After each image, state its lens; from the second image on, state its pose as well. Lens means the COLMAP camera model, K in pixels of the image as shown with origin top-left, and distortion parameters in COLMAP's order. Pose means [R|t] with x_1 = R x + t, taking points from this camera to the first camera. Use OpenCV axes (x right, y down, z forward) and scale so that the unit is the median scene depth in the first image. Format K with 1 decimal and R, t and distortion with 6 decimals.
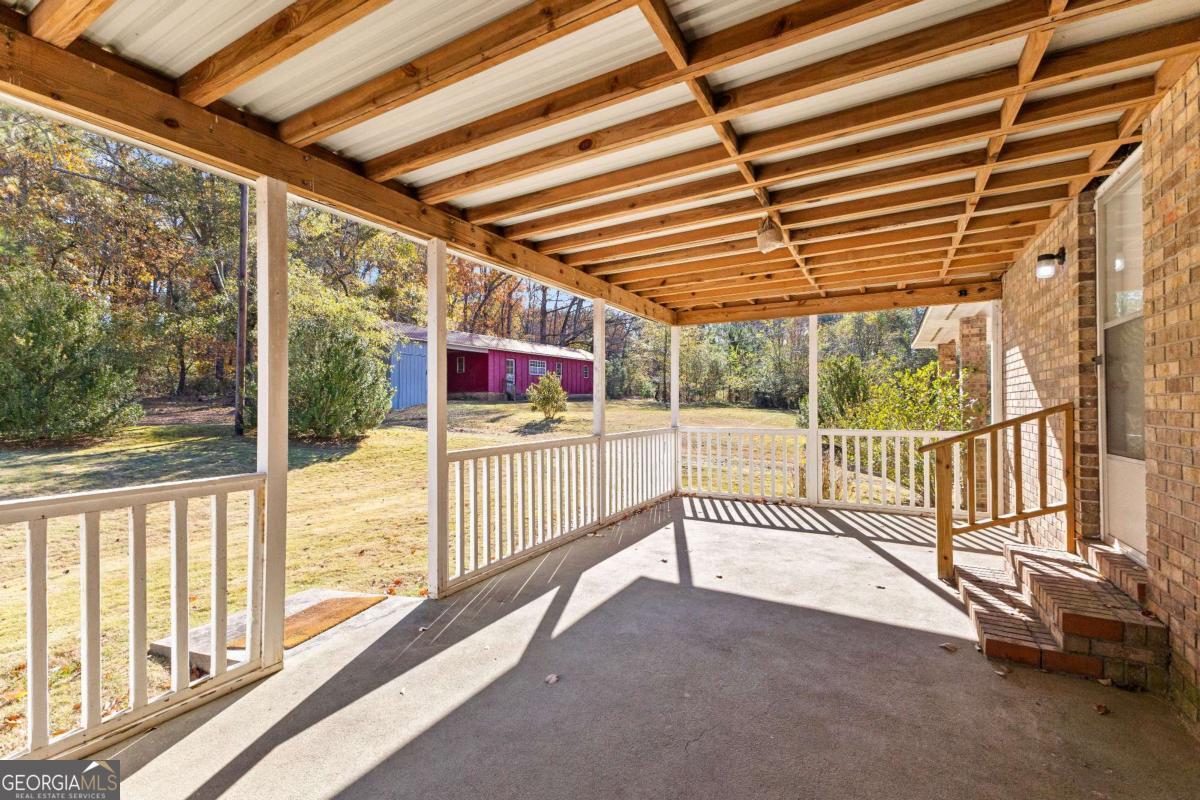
lens RADIAL K [[521.4, 0, 605.8], [0, 521.4, 400.5], [0, 0, 1]] dist [-0.003024, -0.000062]
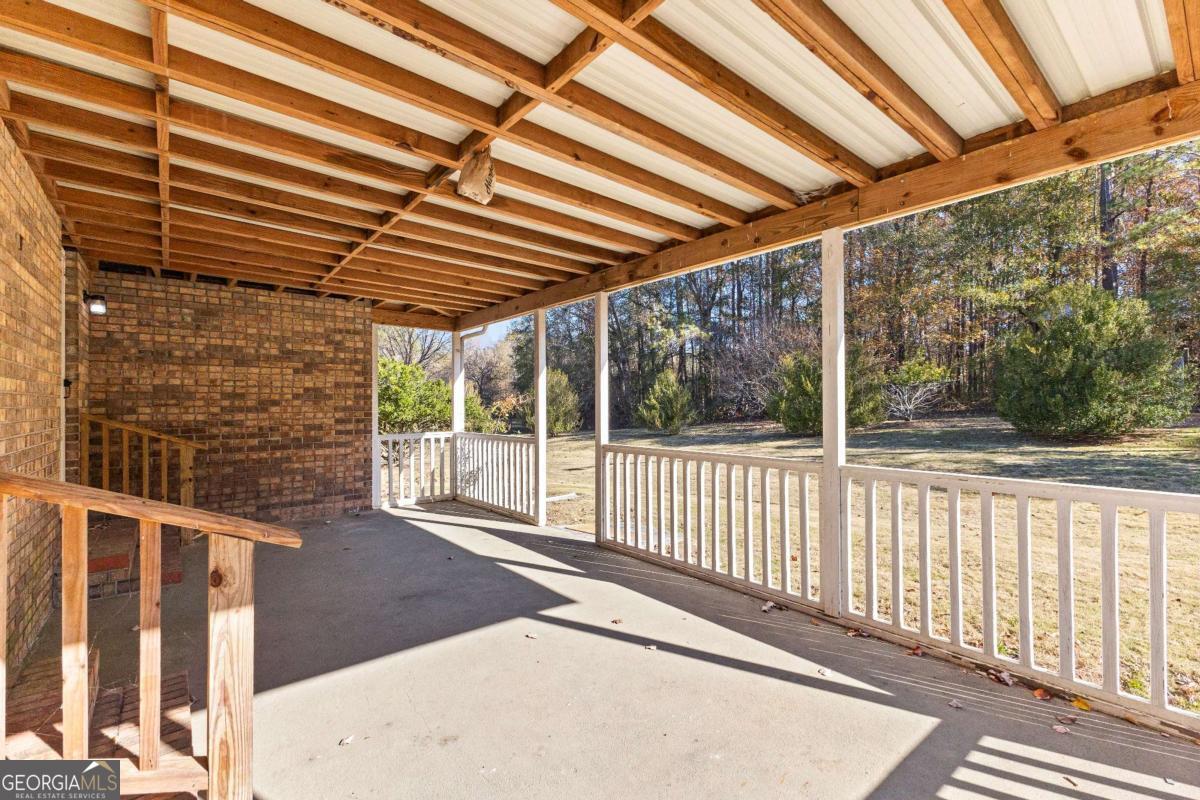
lens RADIAL K [[521.4, 0, 608.0], [0, 521.4, 401.9], [0, 0, 1]] dist [-0.003024, -0.000062]
pose [[-0.372584, 0.000447, -0.927998, 0.905539], [0.012036, 0.999918, -0.004351, -0.004743], [0.927920, -0.012790, -0.372559, 1.419768]]
